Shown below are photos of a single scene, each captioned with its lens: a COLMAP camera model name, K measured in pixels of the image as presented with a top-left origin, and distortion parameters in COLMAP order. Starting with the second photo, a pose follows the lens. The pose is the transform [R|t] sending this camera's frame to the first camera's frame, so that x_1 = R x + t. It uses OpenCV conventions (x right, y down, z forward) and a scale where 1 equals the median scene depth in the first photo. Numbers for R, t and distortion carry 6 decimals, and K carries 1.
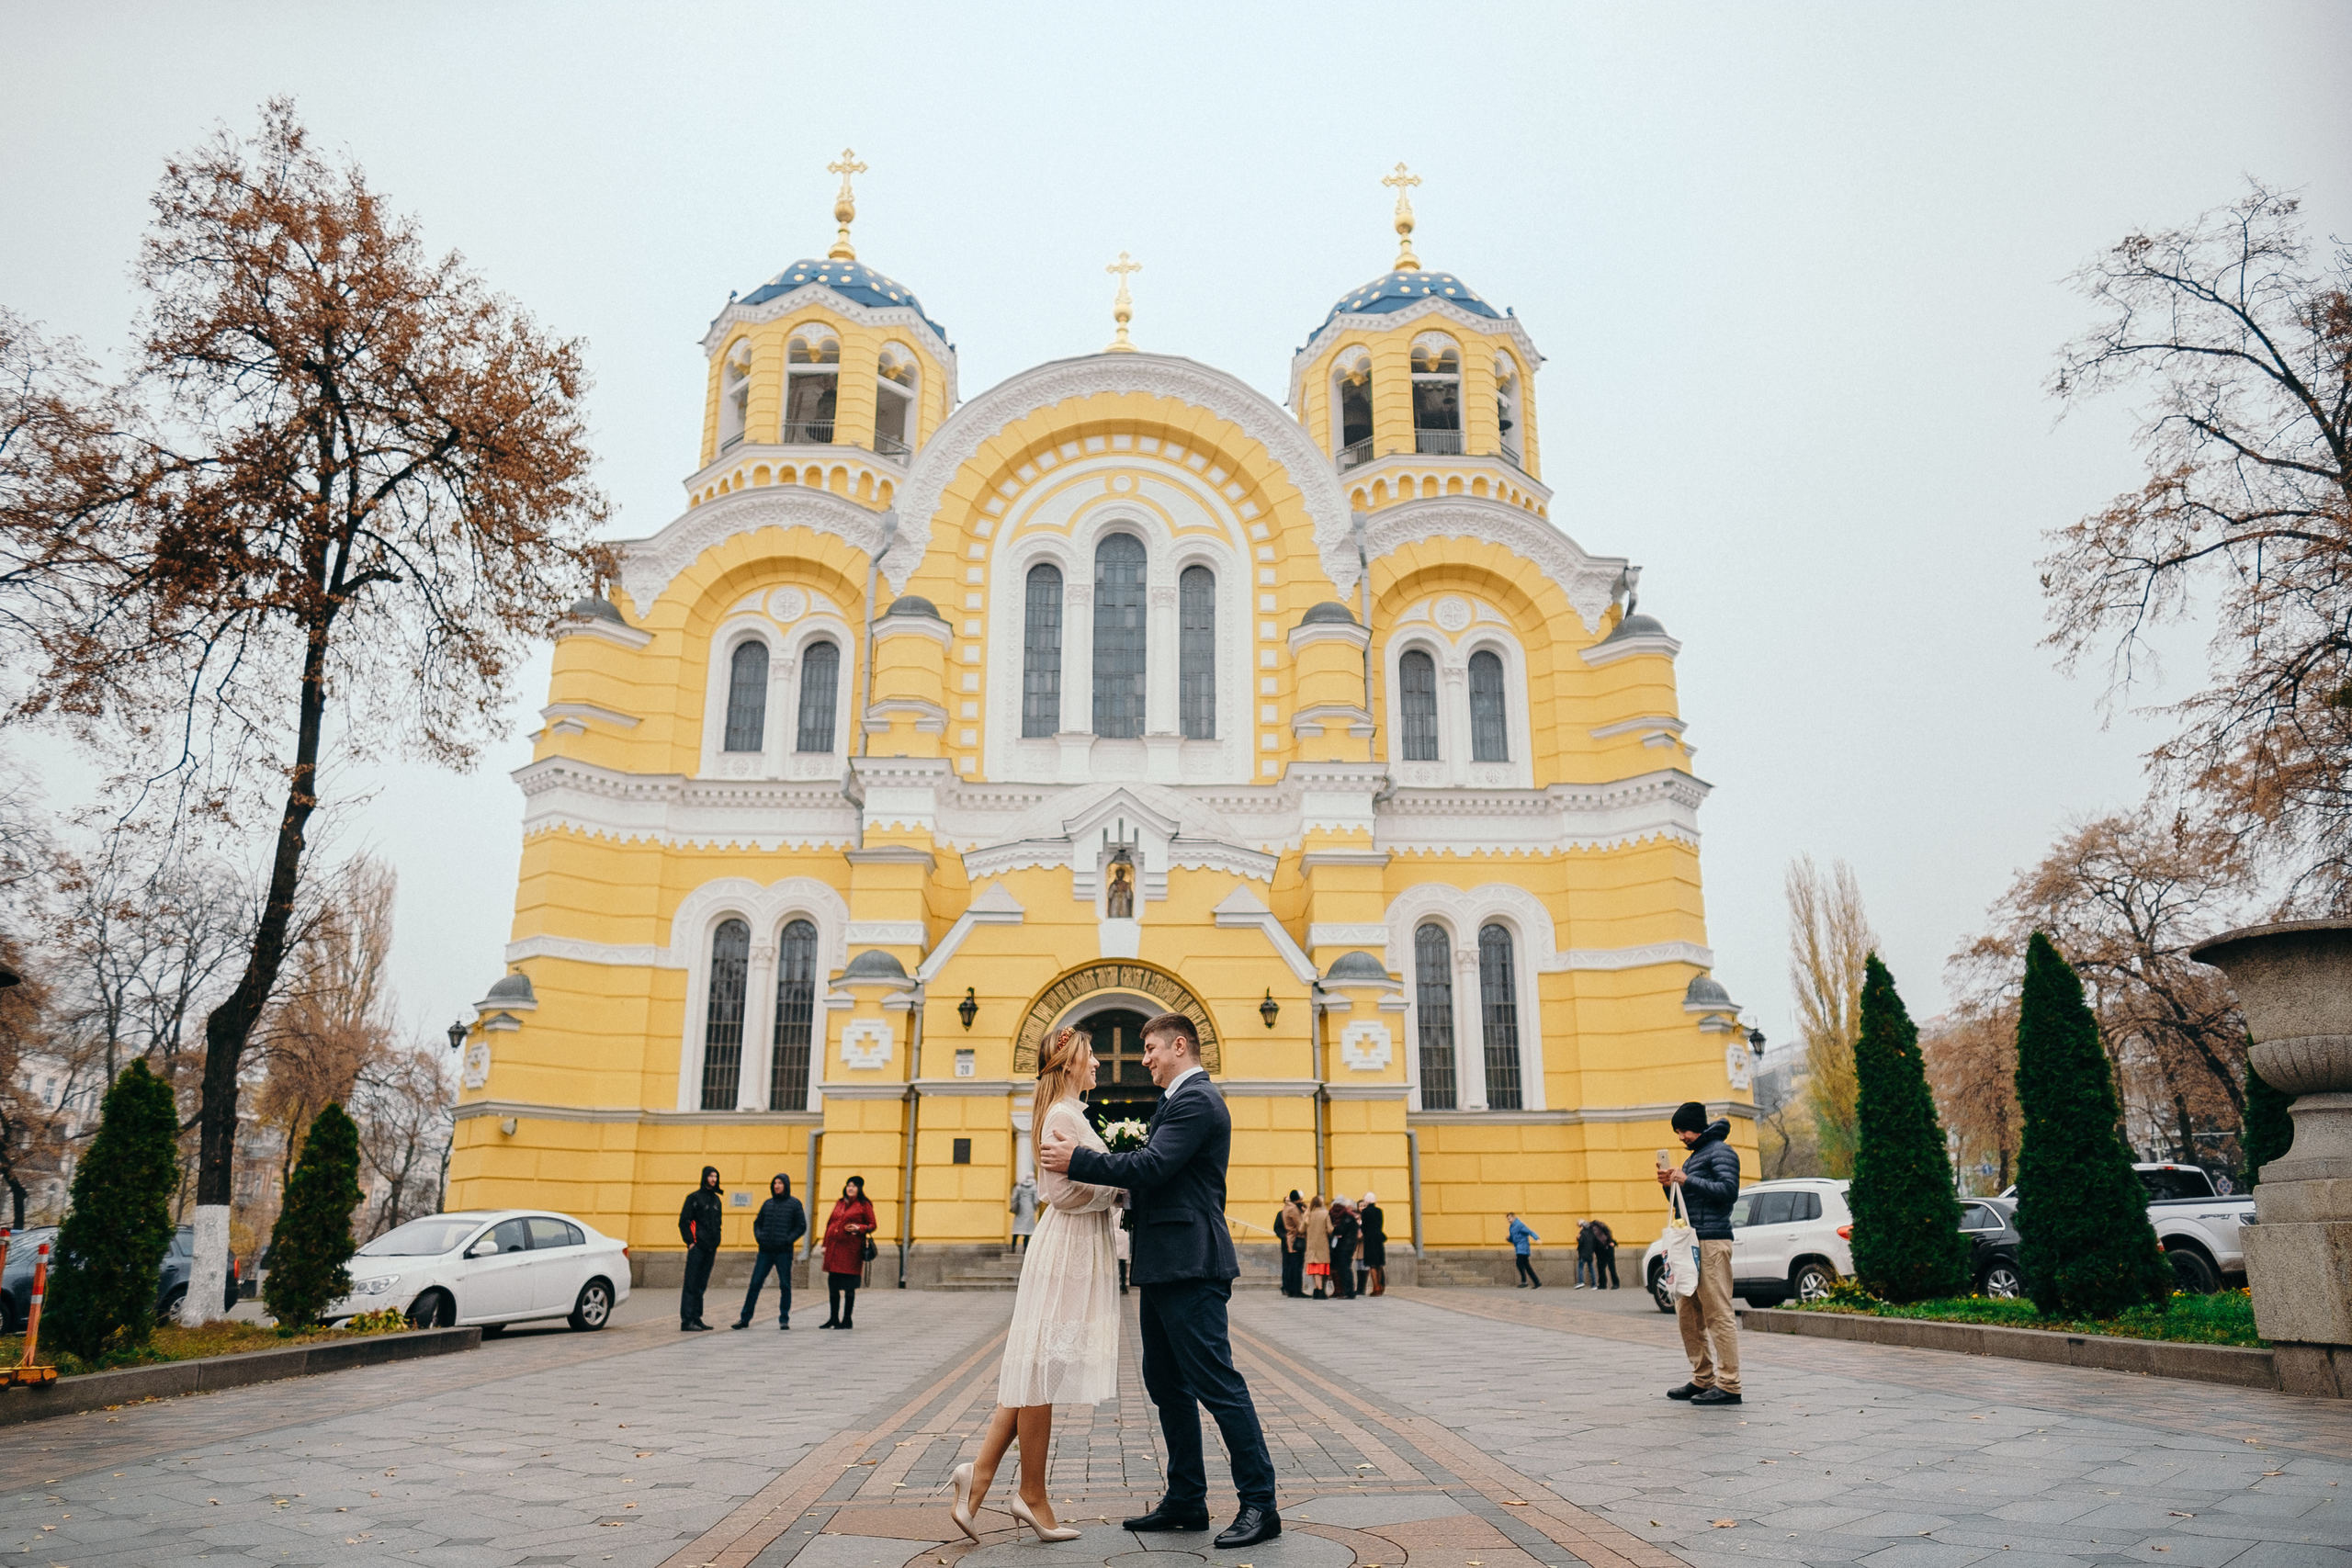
lens RADIAL K [[2082.8, 0, 1286.9], [0, 2082.8, 738.2], [0, 0, 1]] dist [-0.015359, 0.011927]
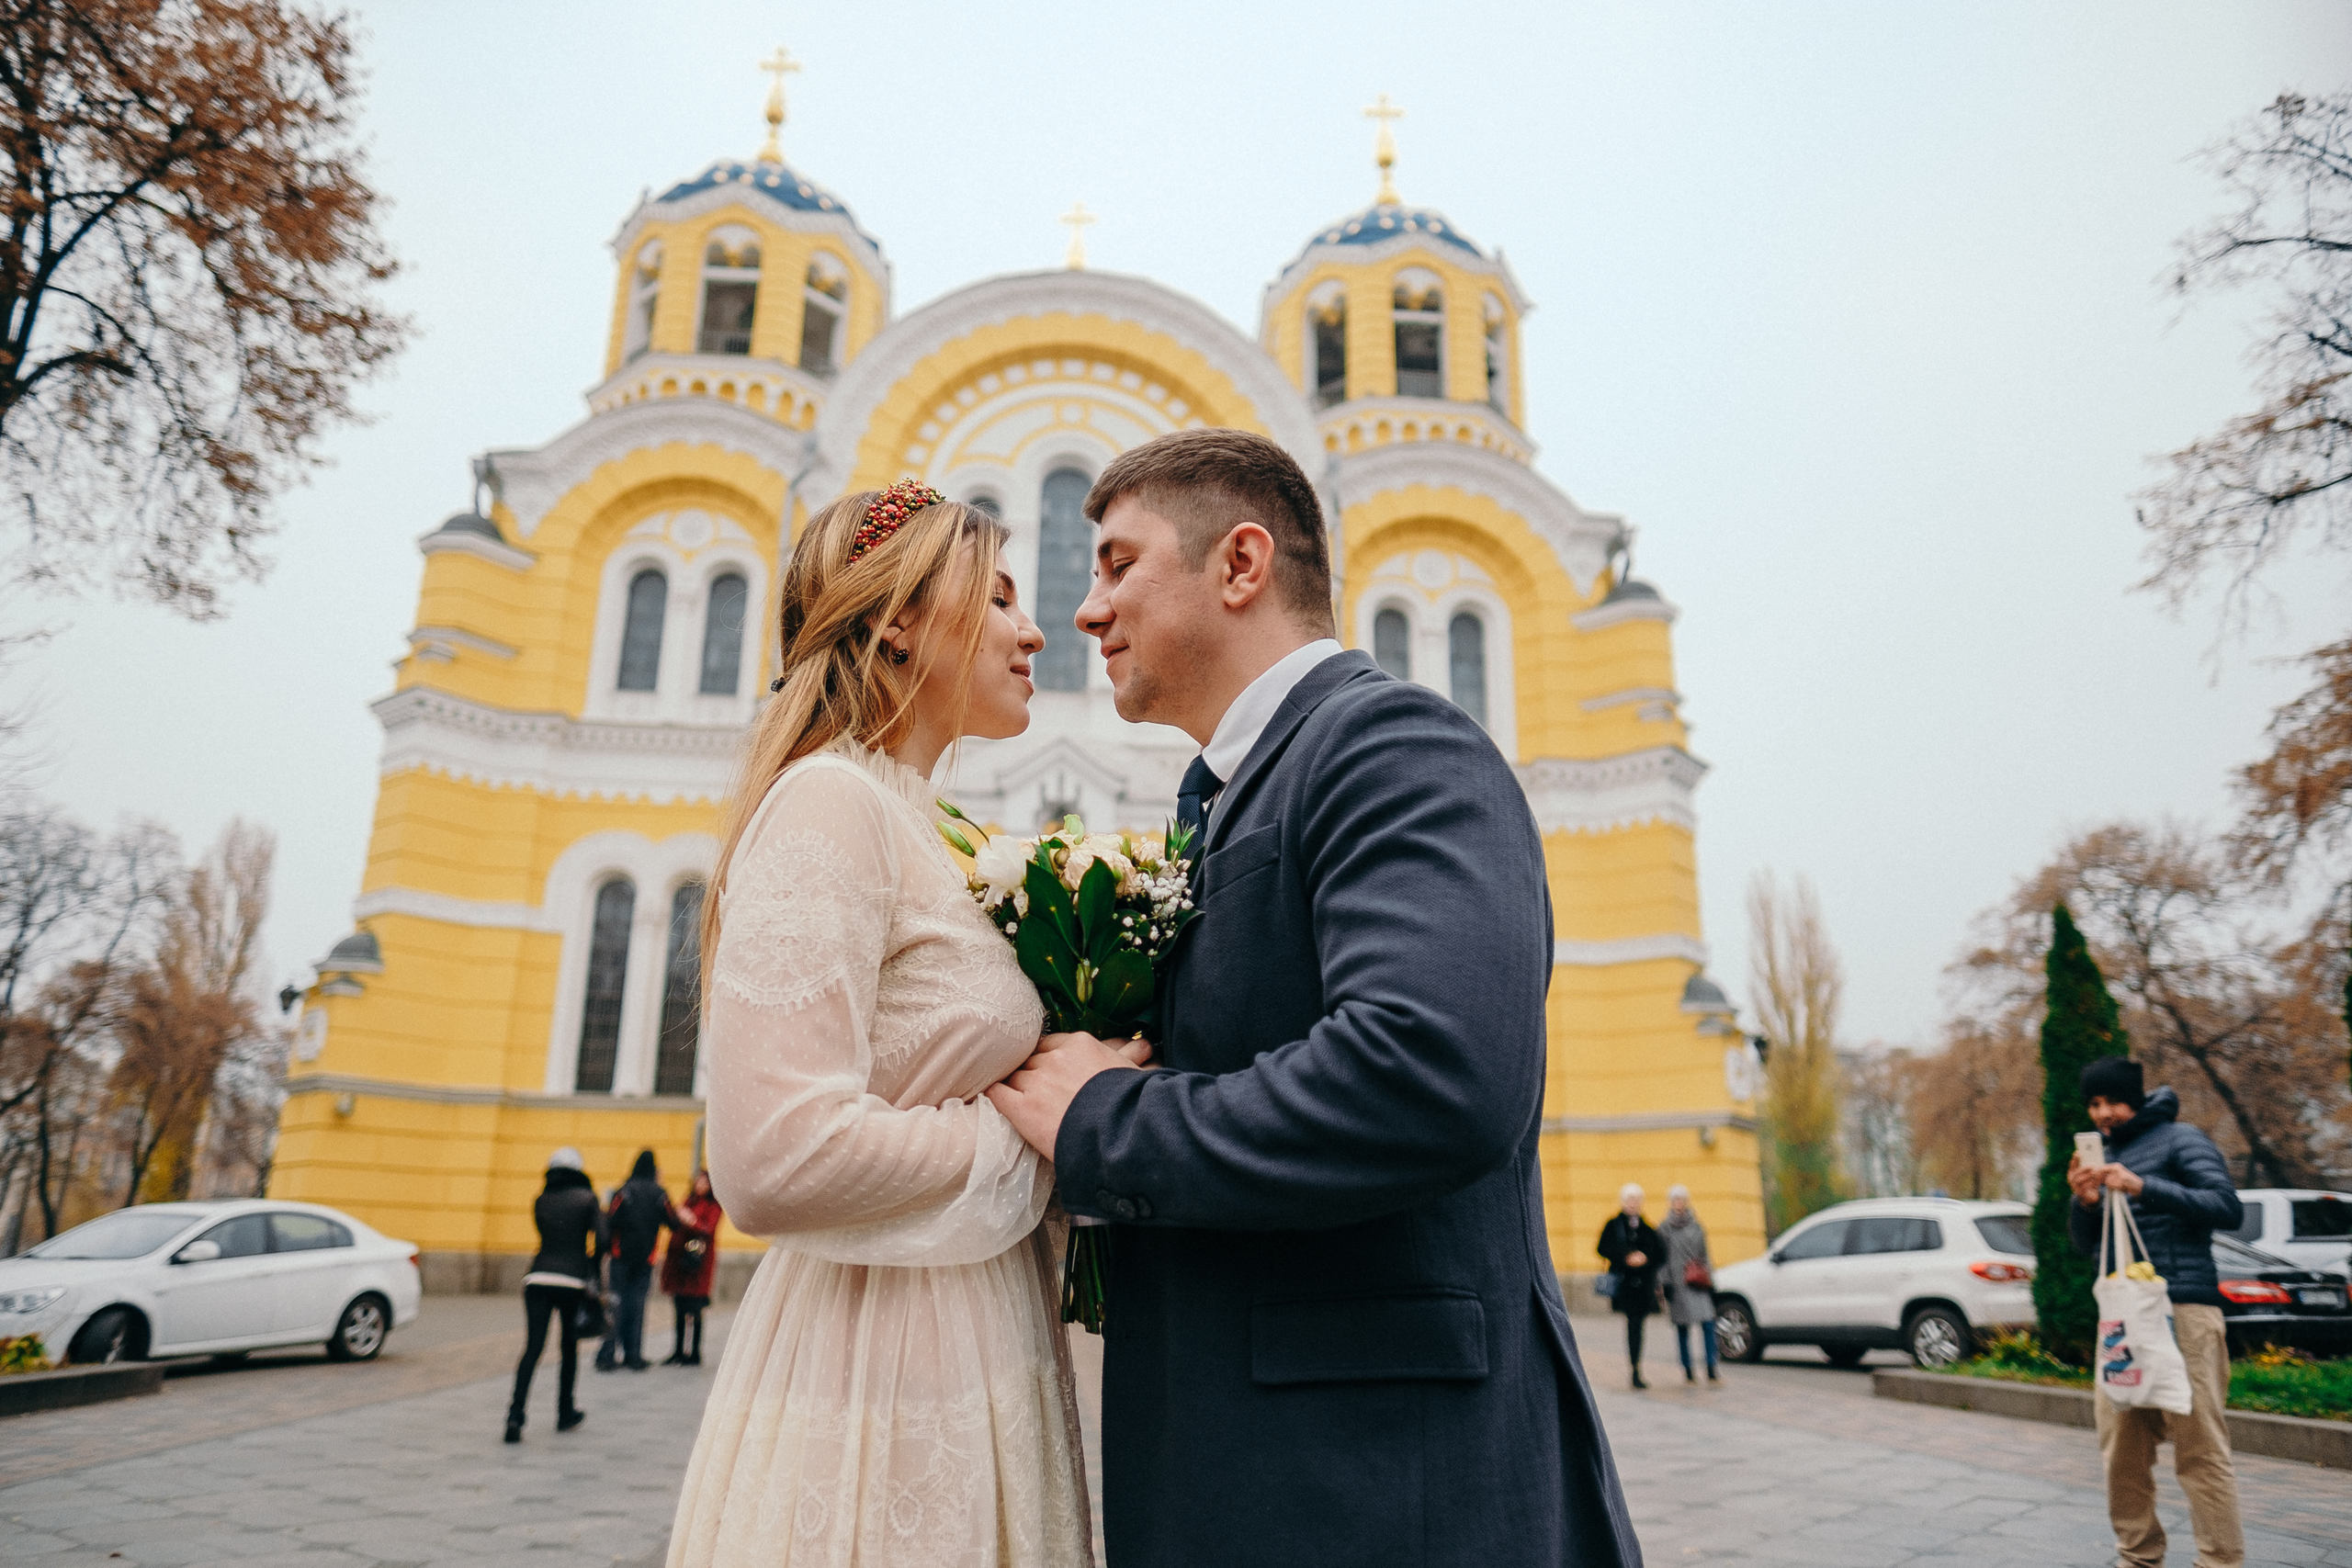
lens RADIAL K [[1975.1, 0, 1293.2], [0, 1975.1, 782.7], [0, 0, 1]] dist [-0.023014, 0.001680]
pose [[0.998646, 0.031255, 0.041574, -0.014616], [-0.031506, 0.999489, 0.005409, 0.031753], [-0.041383, -0.006711, 0.999121, 0.146626]]
